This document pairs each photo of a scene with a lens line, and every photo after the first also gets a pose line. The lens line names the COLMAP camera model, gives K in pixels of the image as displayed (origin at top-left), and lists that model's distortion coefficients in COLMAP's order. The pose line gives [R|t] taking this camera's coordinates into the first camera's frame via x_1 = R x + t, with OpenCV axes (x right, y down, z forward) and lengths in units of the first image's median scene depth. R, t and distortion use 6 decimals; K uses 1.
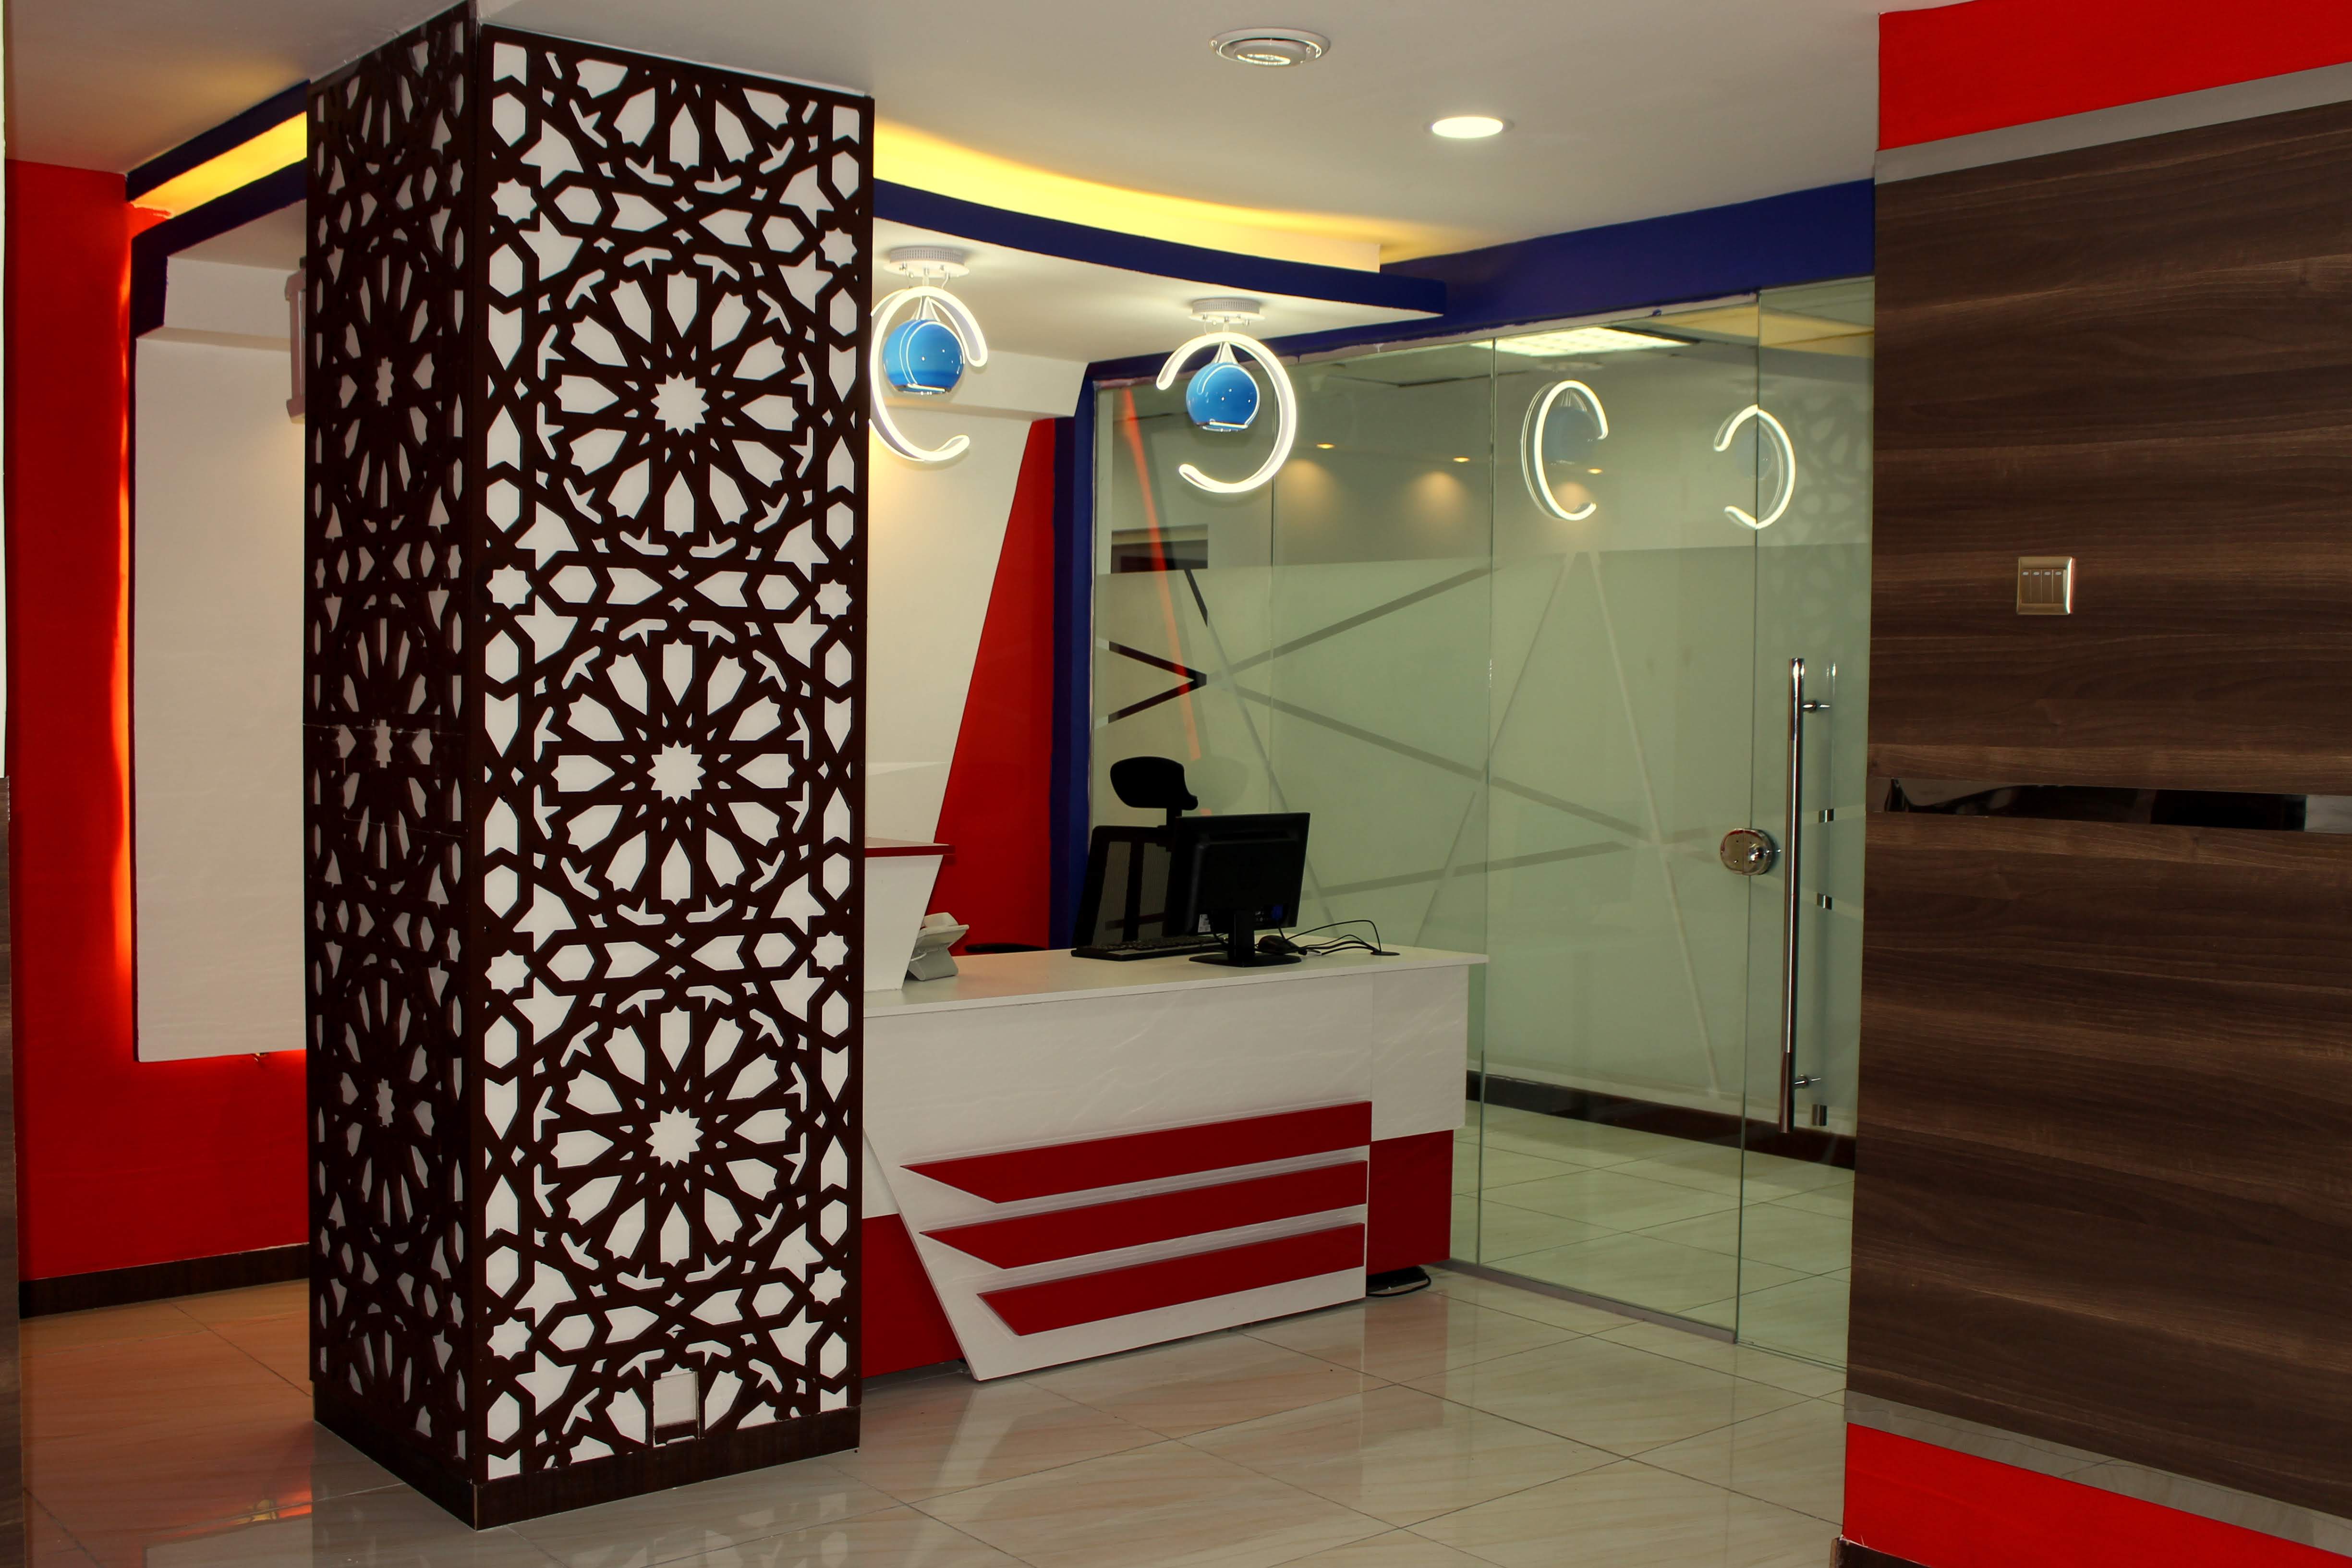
lens RADIAL K [[2401.1, 0, 1165.4], [0, 2401.1, 778.5], [0, 0, 1]] dist [-0.076097, 0.000000]
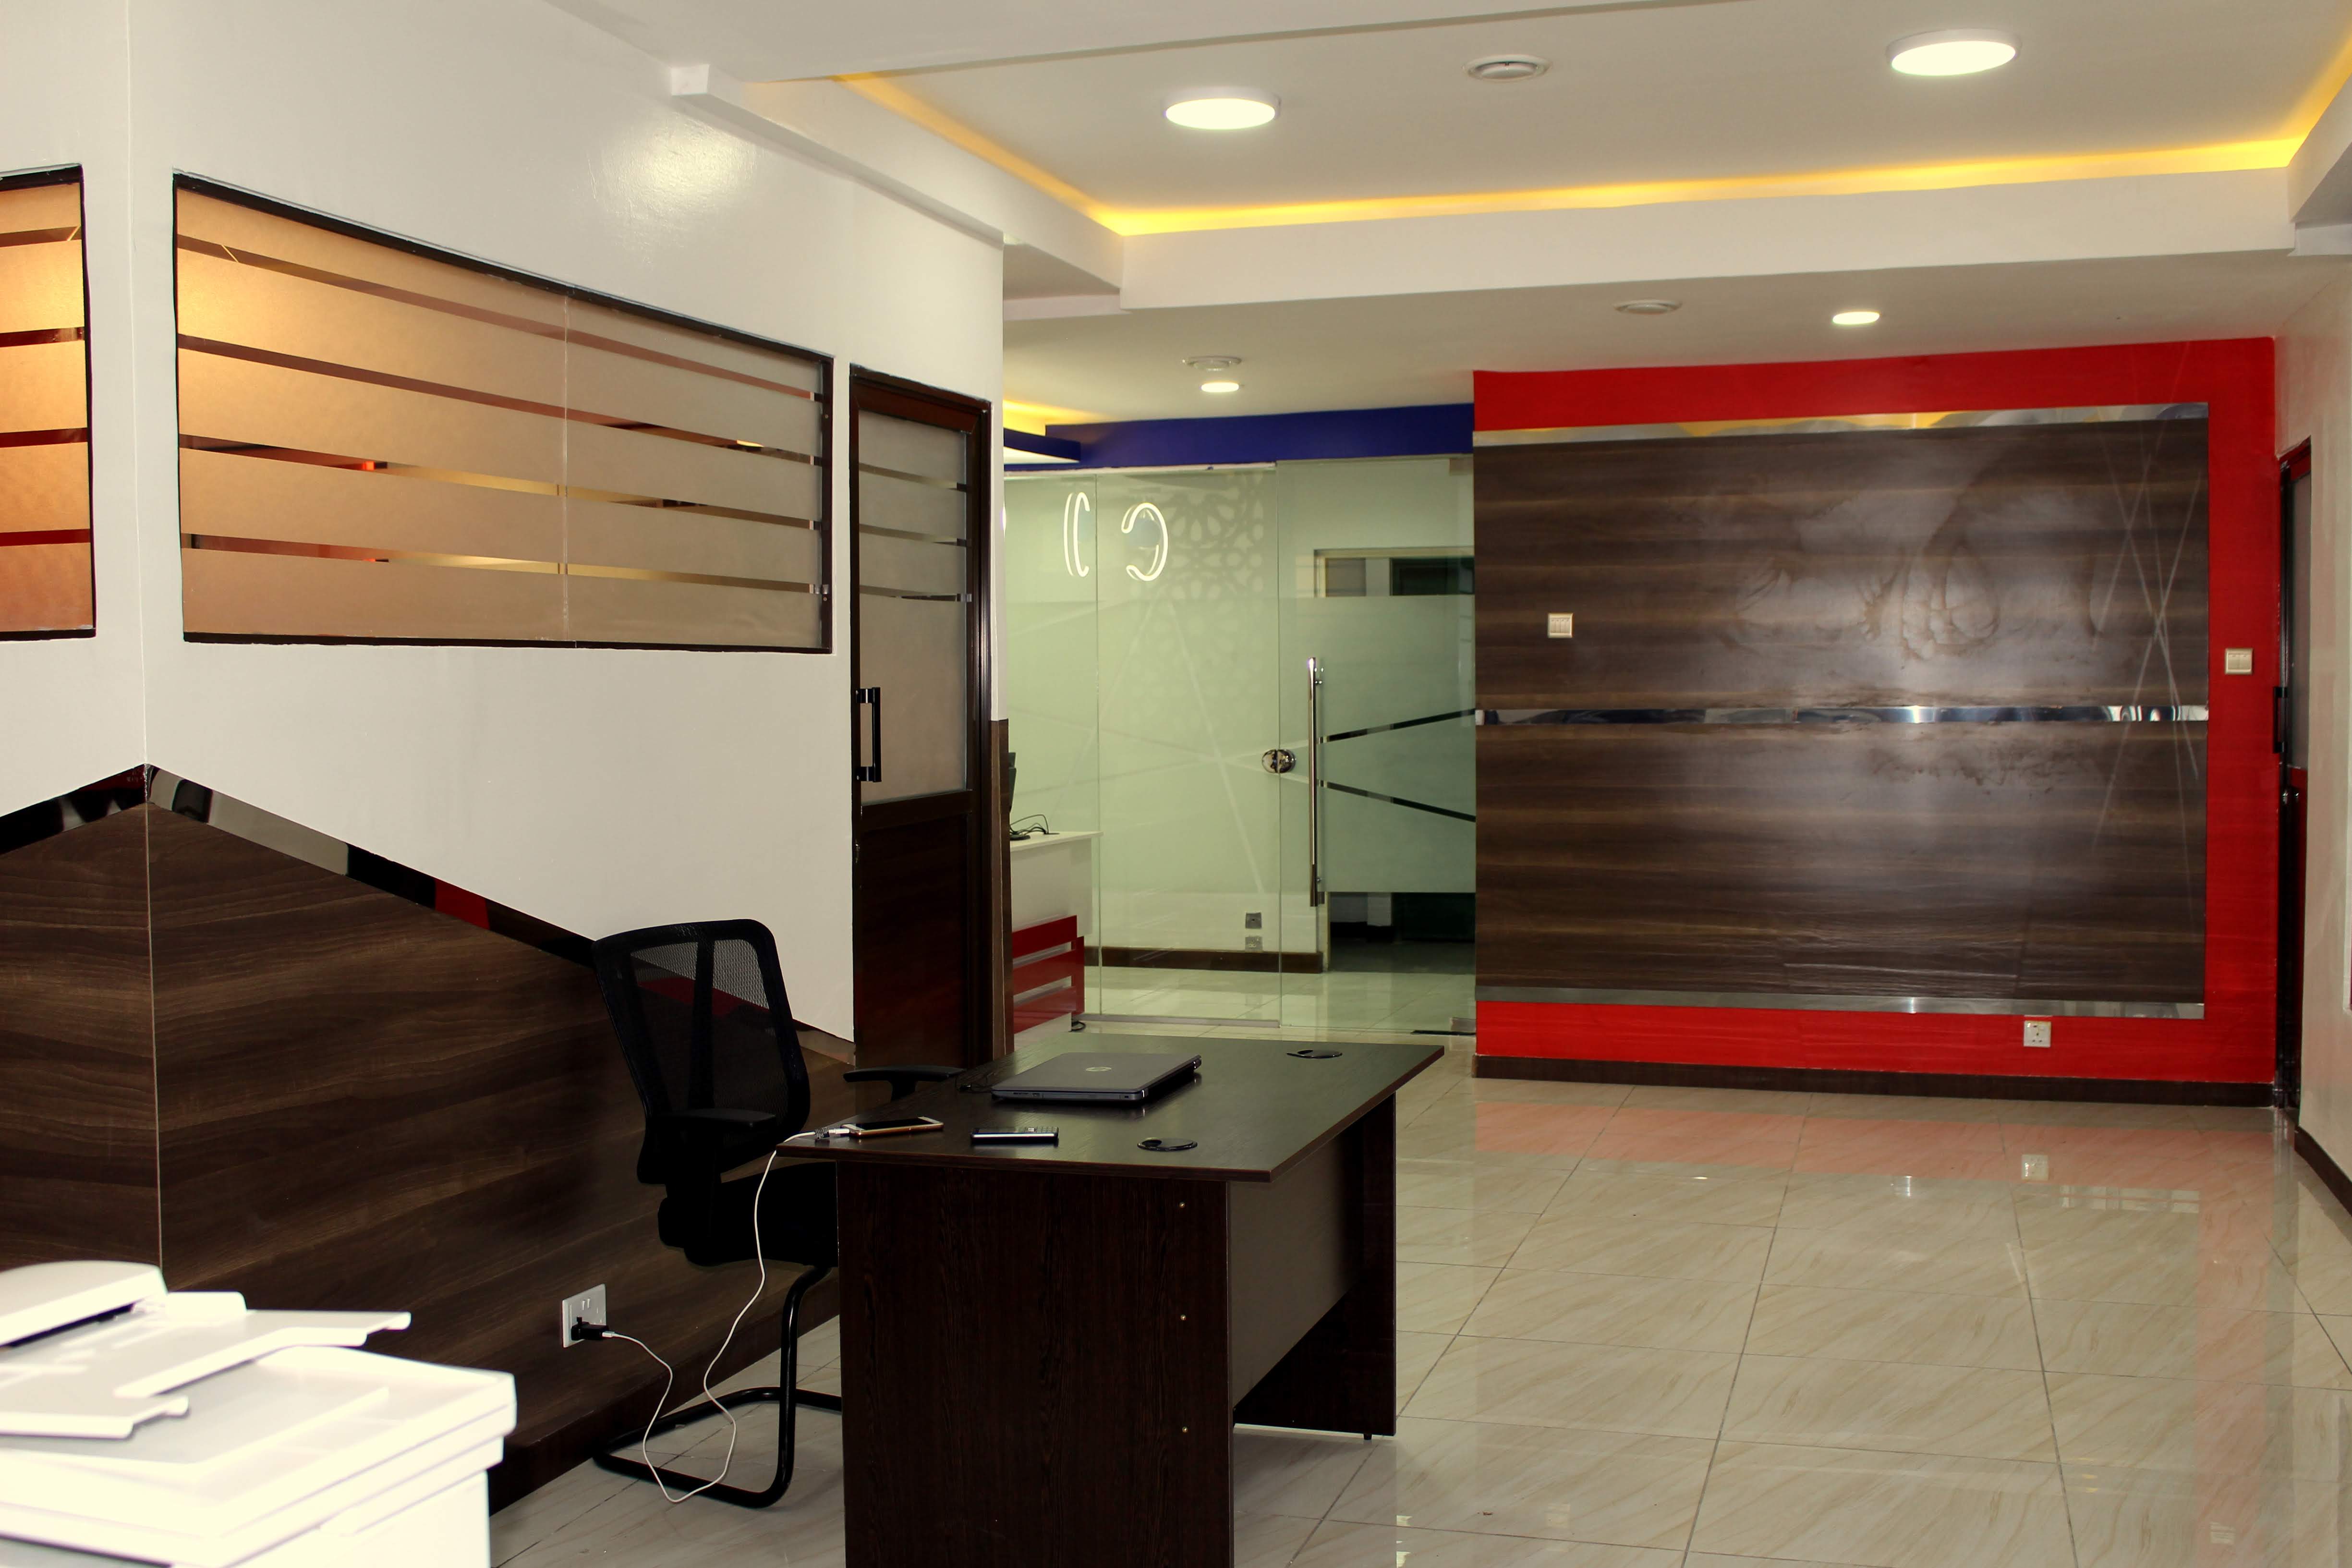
lens RADIAL K [[2401.1, 0, 1190.3], [0, 2401.1, 778.8], [0, 0, 1]] dist [-0.076097, 0.000000]
pose [[0.835257, -0.036149, 0.548669, -1.009188], [0.036818, 0.999274, 0.009789, 0.027974], [-0.548625, 0.012025, 0.835982, -0.634664]]
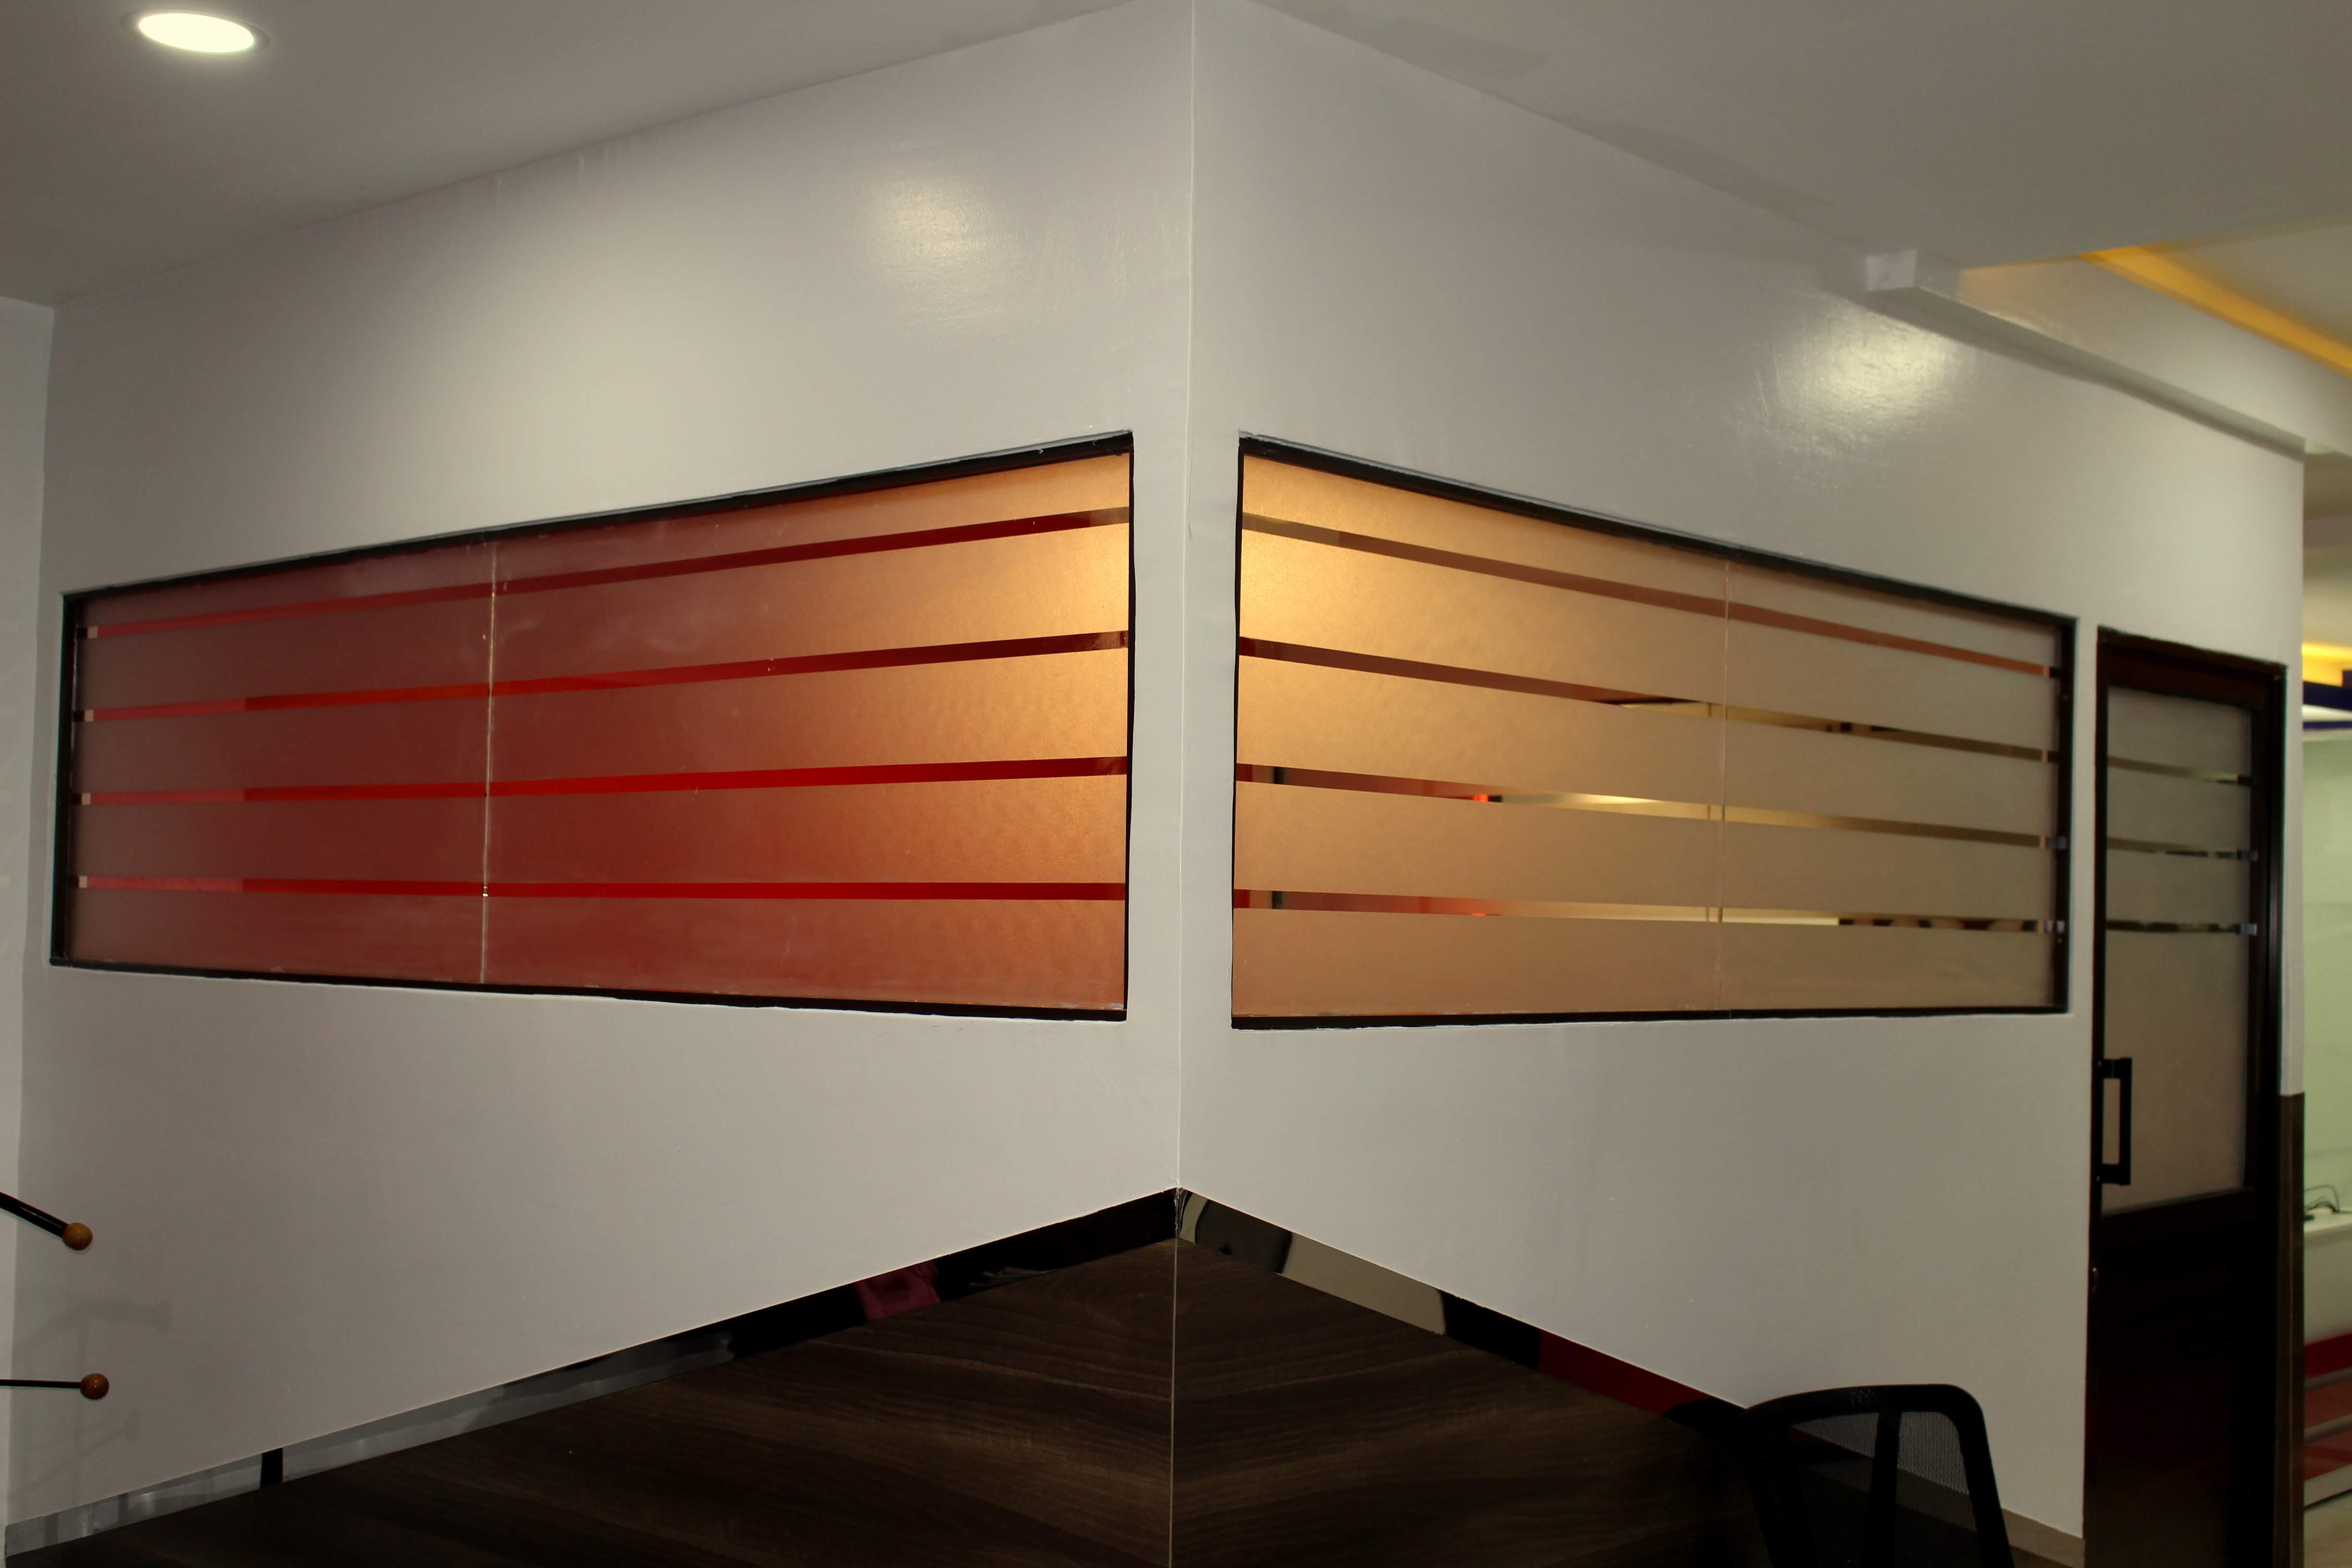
lens RADIAL K [[2874.4, 0, 1184.4], [0, 2874.4, 792.3], [0, 0, 1]] dist [-0.062158, 0.000000]
pose [[0.989440, 0.022126, 0.143244, -0.960366], [-0.008493, 0.995432, -0.095091, -0.030656], [-0.144693, 0.092870, 0.985109, -0.486647]]
